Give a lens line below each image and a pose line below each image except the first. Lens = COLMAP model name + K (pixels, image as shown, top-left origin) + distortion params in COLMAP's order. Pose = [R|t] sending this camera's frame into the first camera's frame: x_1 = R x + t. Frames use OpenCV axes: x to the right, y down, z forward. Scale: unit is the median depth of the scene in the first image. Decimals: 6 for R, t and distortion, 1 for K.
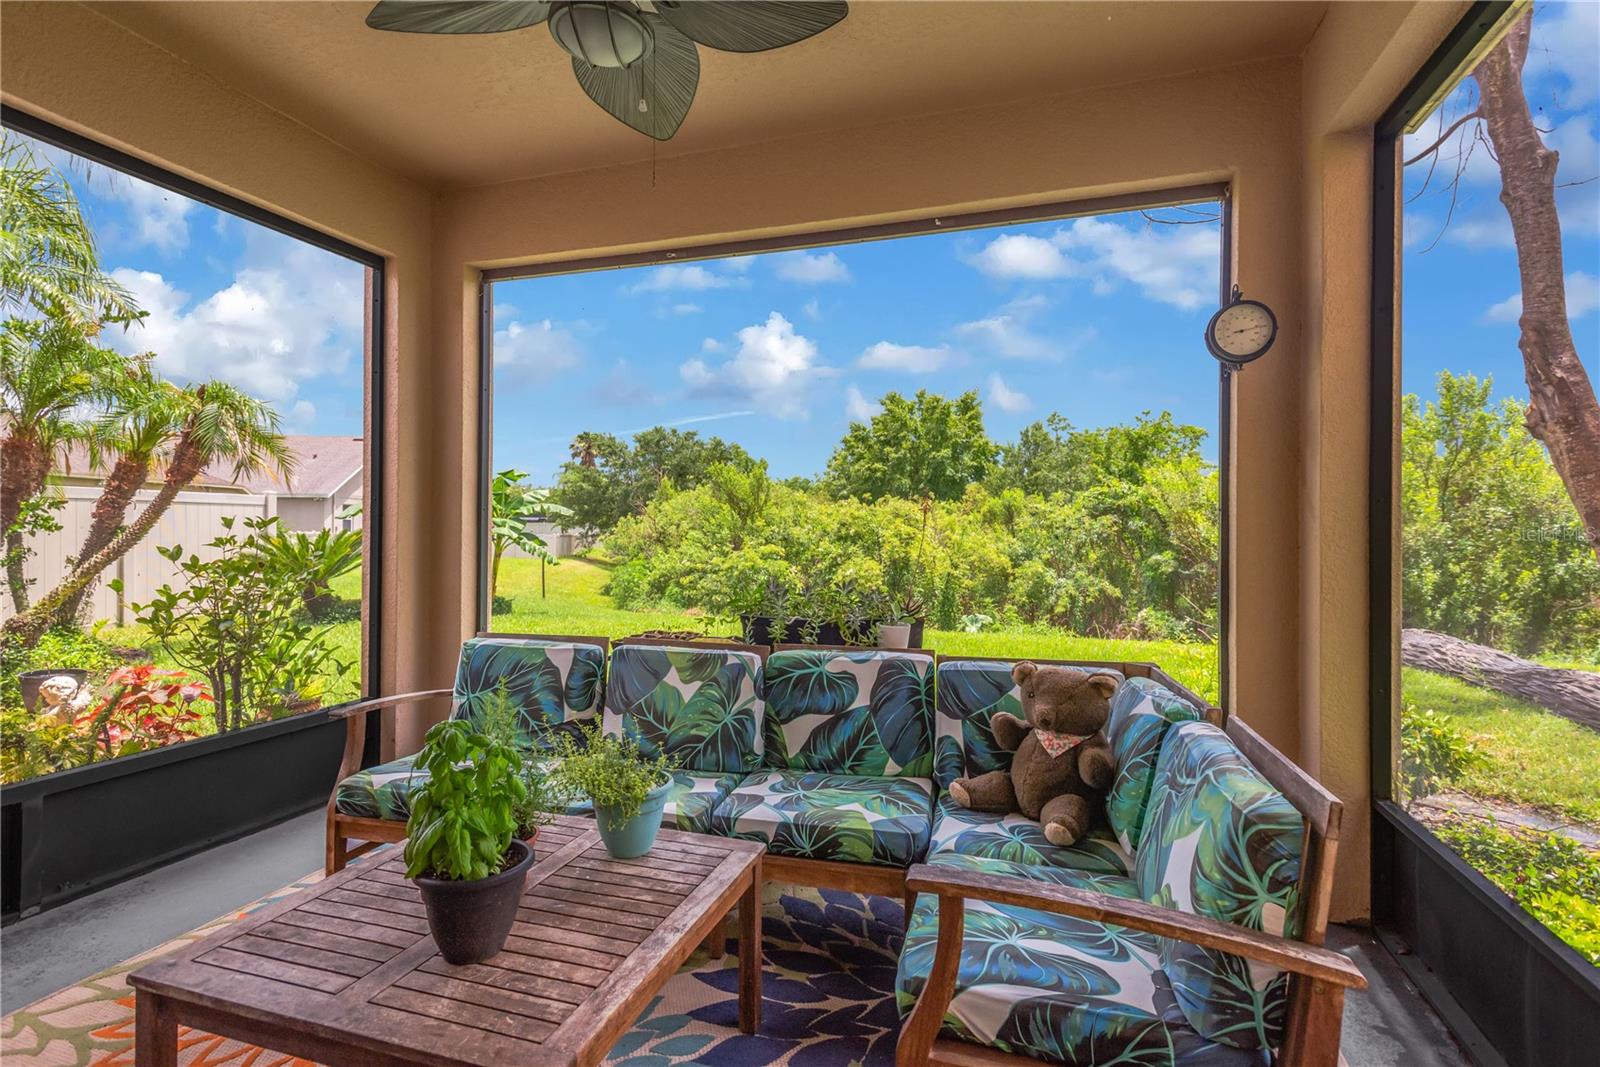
lens RADIAL K [[755.5, 0, 805.6], [0, 755.5, 532.1], [0, 0, 1]] dist [0.001766, -0.000921]
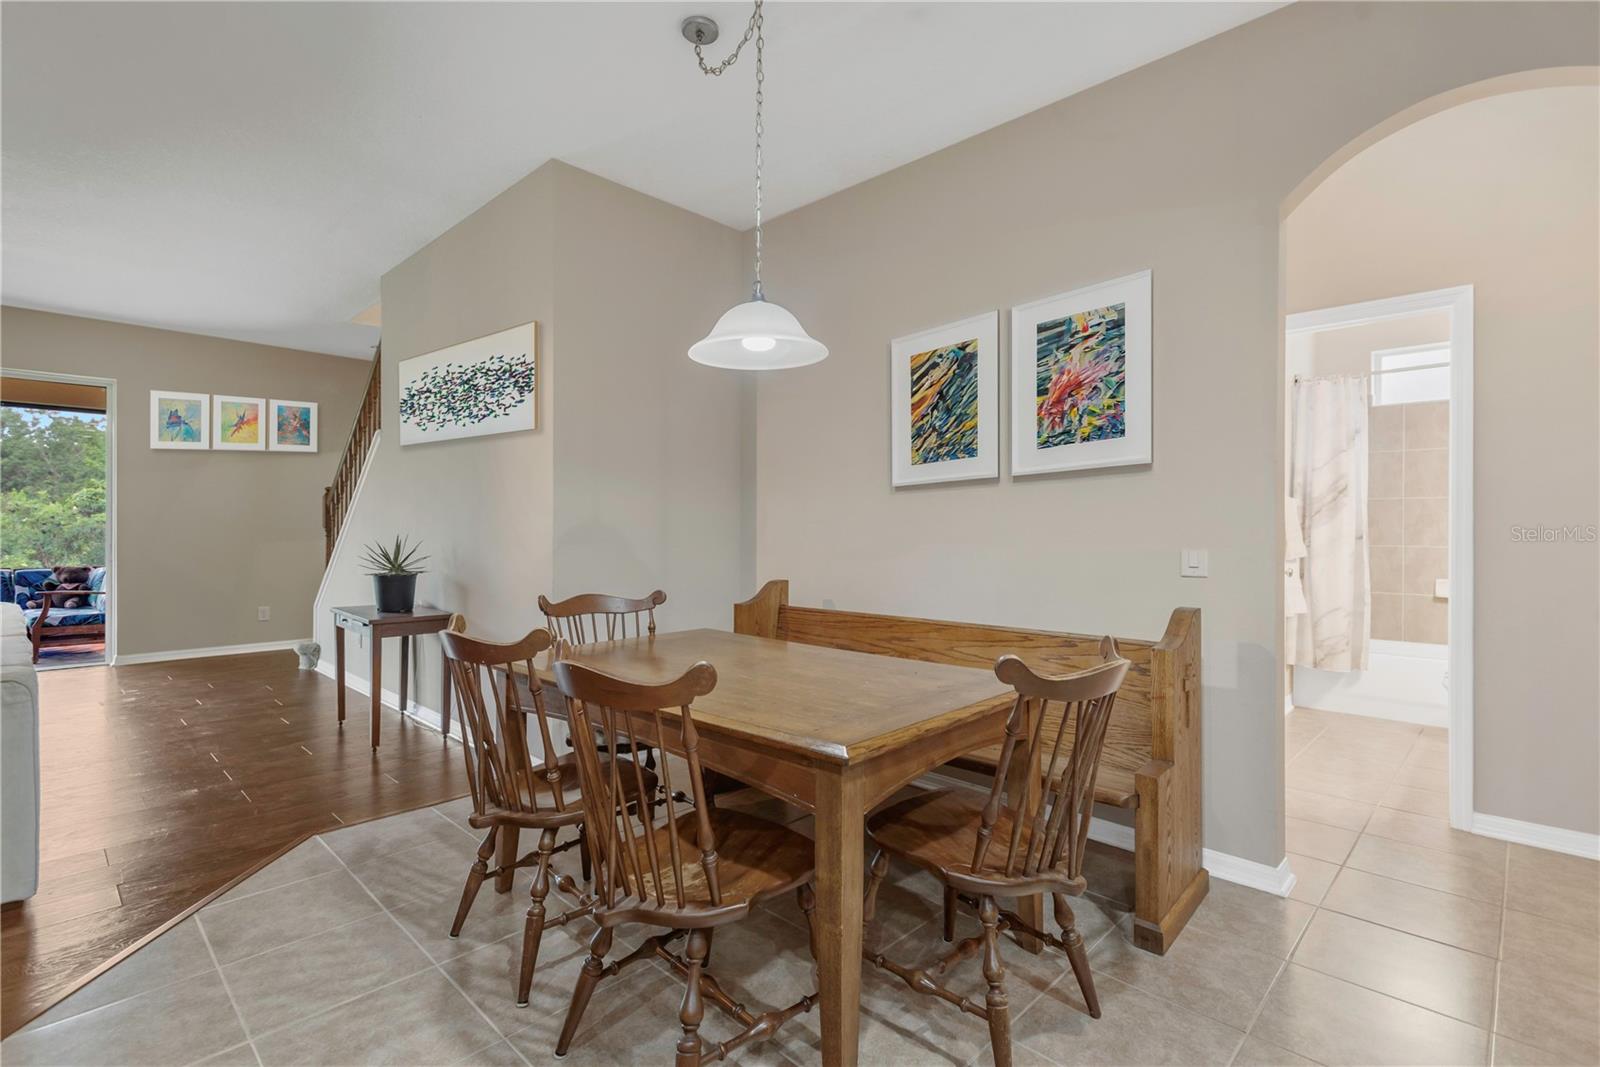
lens RADIAL K [[828.2, 0, 801.3], [0, 828.2, 525.8], [0, 0, 1]] dist [0.002559, 0.000742]
pose [[0.477508, -0.002952, 0.878622, -1.157672], [0.006255, 0.999980, -0.000039, 0.020704], [-0.878605, 0.005515, 0.477517, -3.095458]]
